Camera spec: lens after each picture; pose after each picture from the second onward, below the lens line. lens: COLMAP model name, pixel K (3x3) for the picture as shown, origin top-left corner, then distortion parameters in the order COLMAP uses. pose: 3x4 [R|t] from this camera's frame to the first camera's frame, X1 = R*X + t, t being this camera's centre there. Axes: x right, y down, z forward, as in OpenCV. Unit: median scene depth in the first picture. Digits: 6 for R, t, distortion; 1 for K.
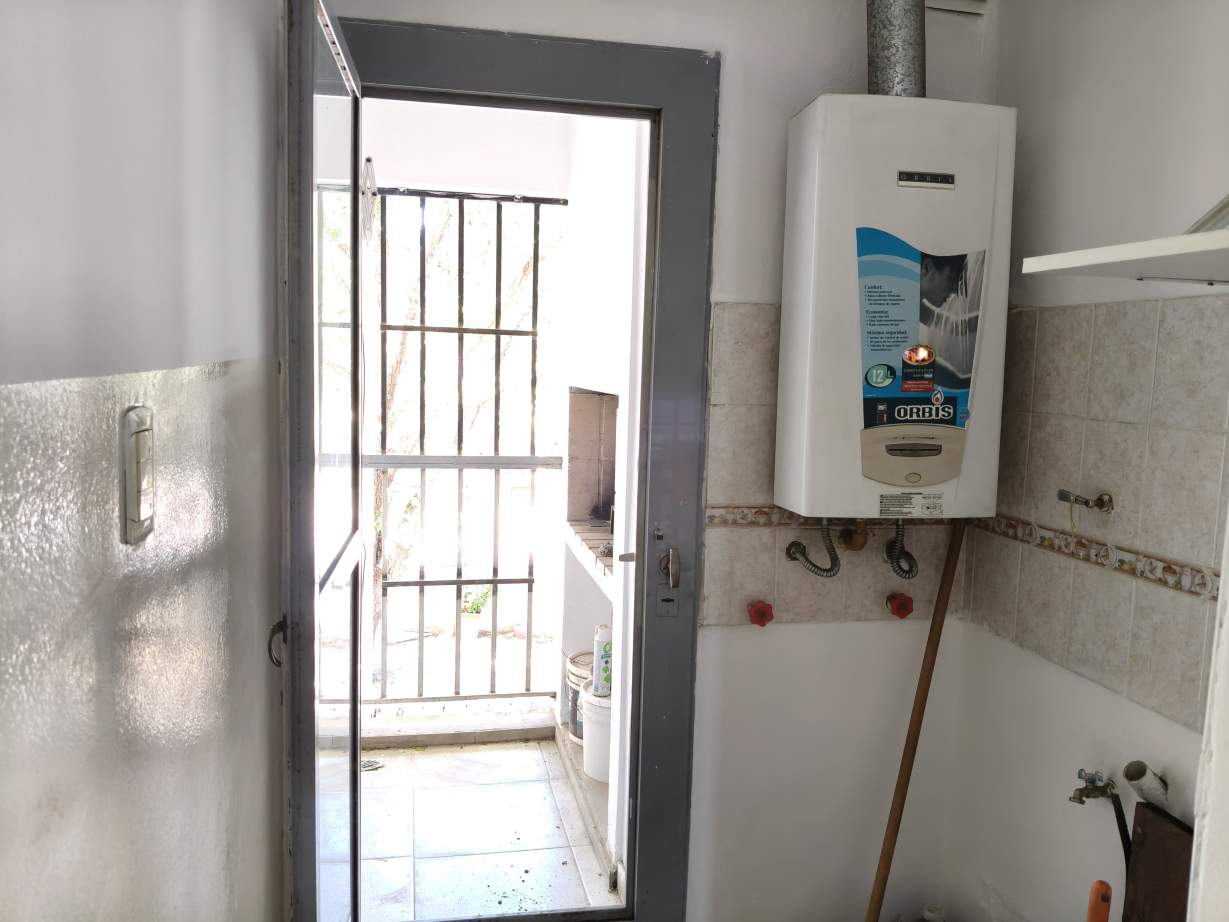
lens RADIAL K [[952.4, 0, 610.8], [0, 952.4, 467.9], [0, 0, 1]] dist [0.130468, -0.032019]
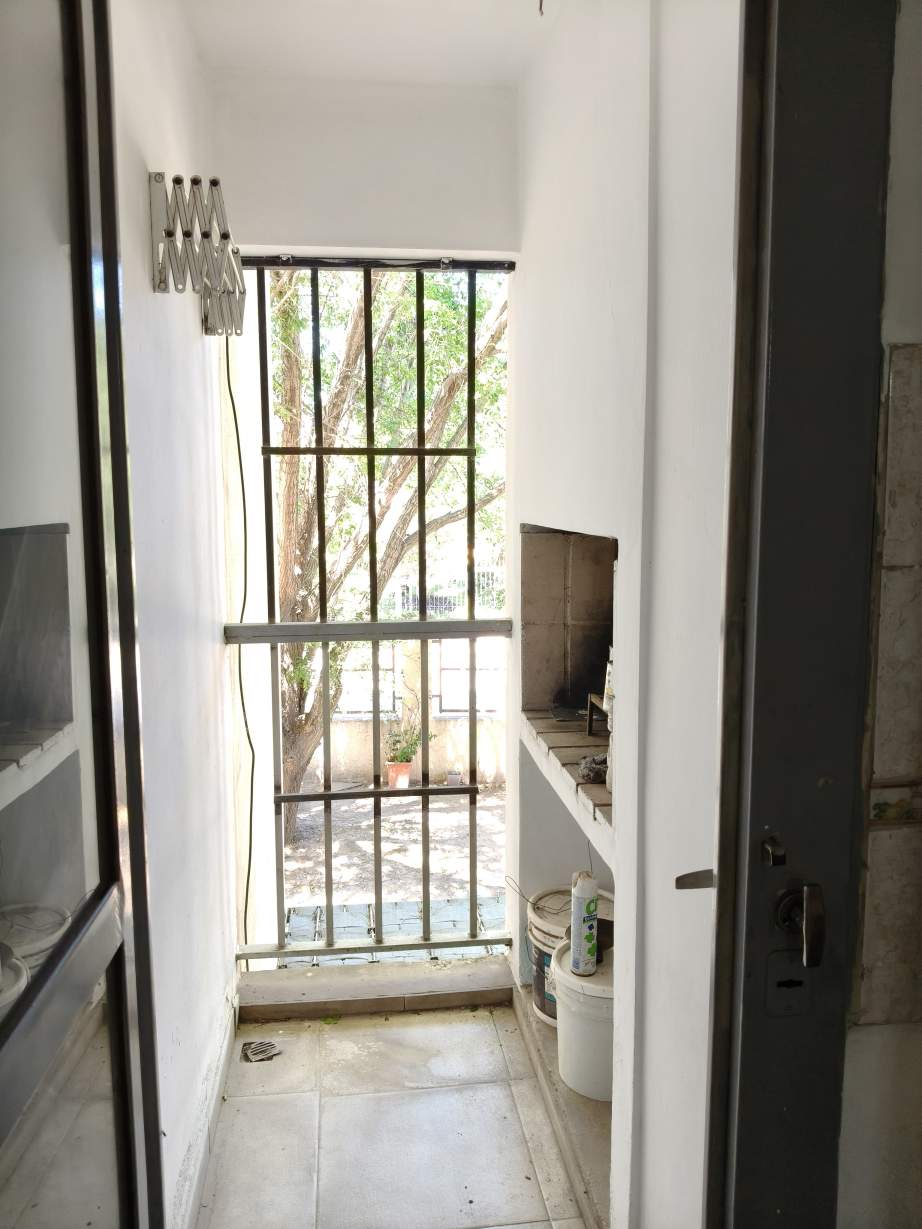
lens RADIAL K [[952.4, 0, 457.3], [0, 952.4, 602.3], [0, 0, 1]] dist [0.130468, -0.032019]
pose [[0.996185, -0.023521, -0.084041, -0.032683], [0.023984, 0.999702, 0.004507, -0.030983], [0.083910, -0.006505, 0.996452, 0.280479]]
